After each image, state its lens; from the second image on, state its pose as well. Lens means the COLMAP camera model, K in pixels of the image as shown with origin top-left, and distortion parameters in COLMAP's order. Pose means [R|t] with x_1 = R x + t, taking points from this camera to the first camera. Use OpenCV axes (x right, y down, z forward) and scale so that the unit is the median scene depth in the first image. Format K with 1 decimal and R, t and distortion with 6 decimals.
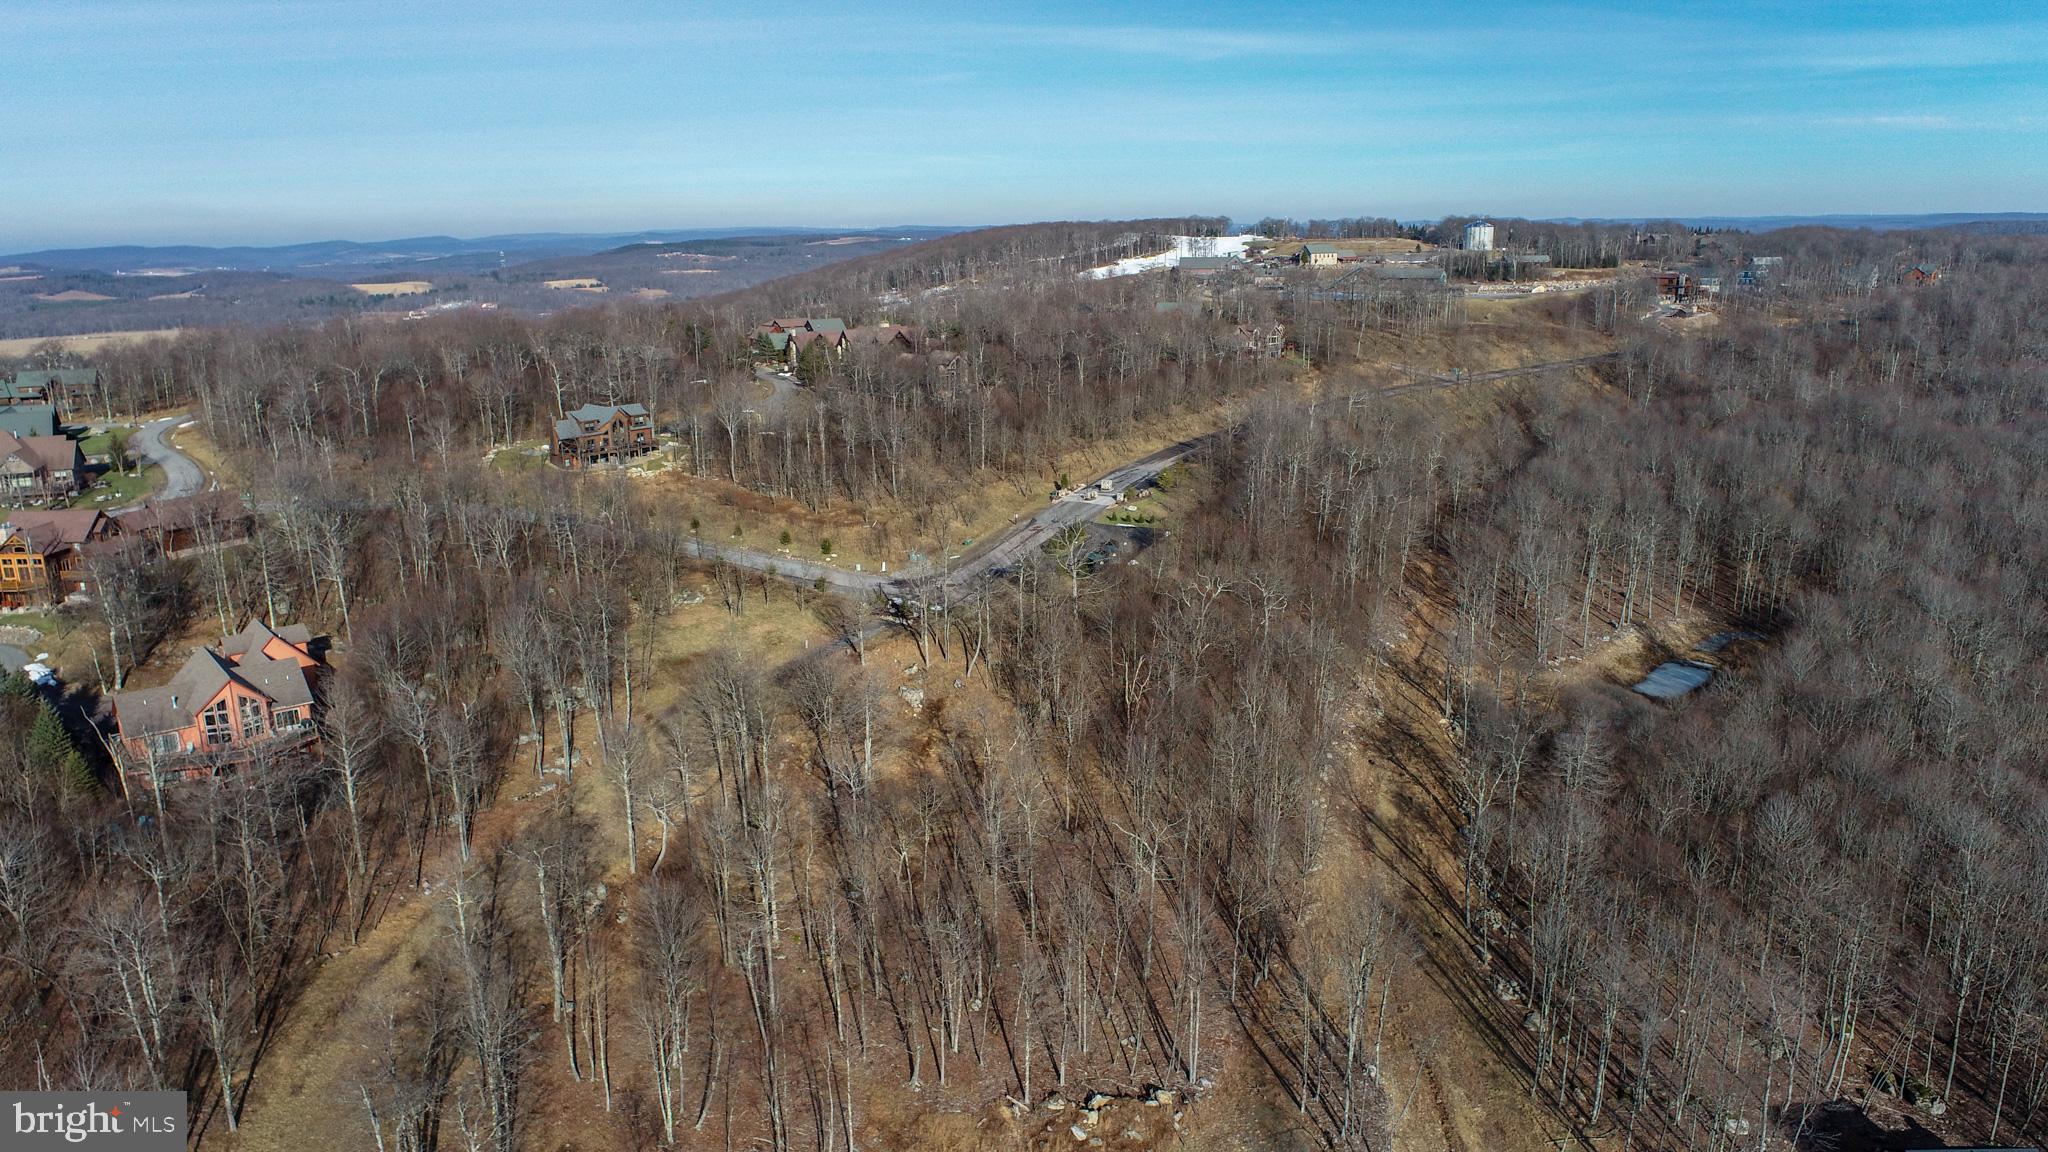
lens RADIAL K [[1394.3, 0, 1024.0], [0, 1394.3, 576.0], [0, 0, 1]] dist [-0.008433, 0.001025]
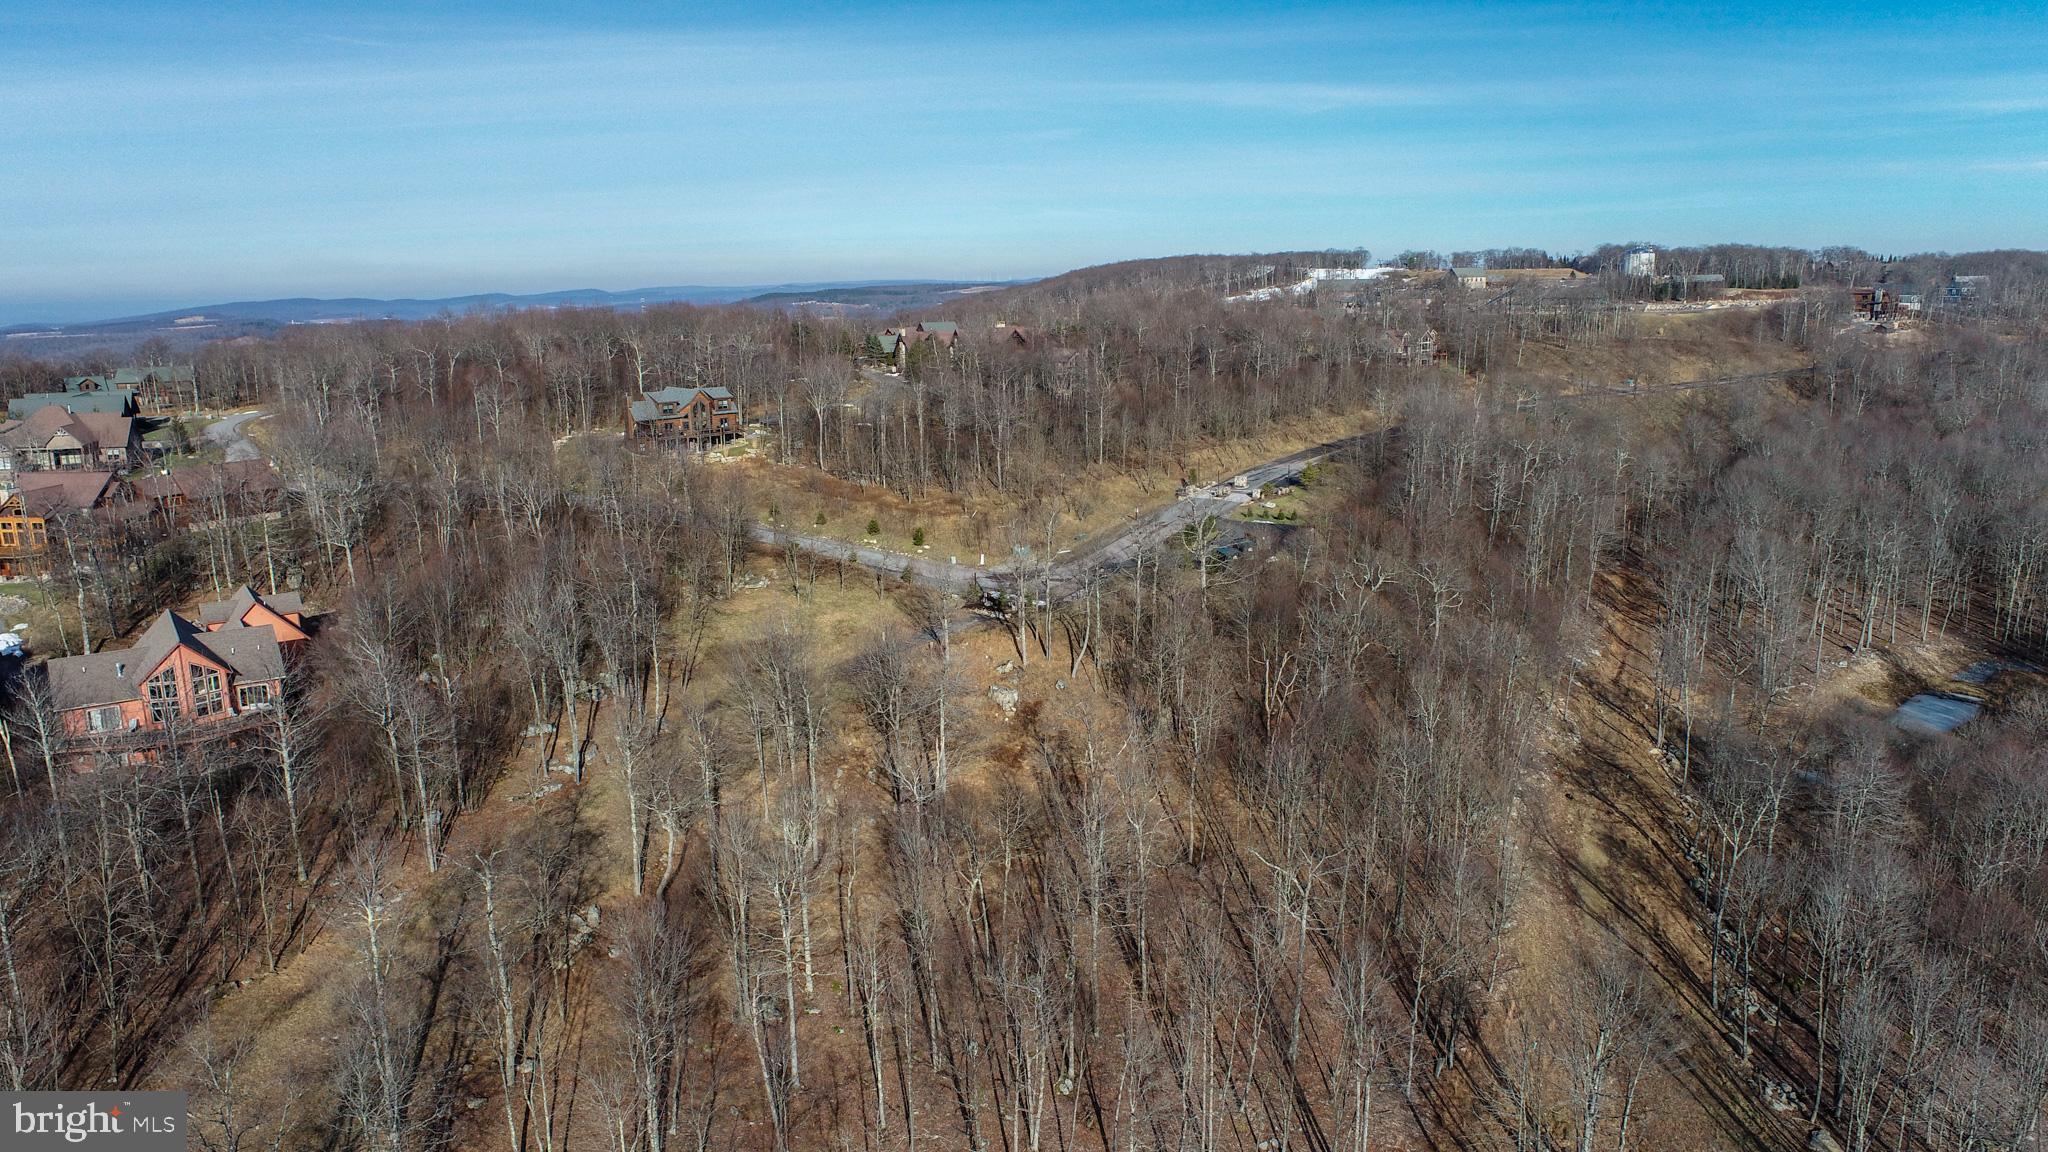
lens RADIAL K [[1394.3, 0, 1024.0], [0, 1394.3, 576.0], [0, 0, 1]] dist [-0.008433, 0.001025]
pose [[0.995815, 0.016060, -0.089974, 0.004239], [-0.019305, 0.999190, -0.035315, 0.037678], [0.089334, 0.036904, 0.995318, 0.152009]]
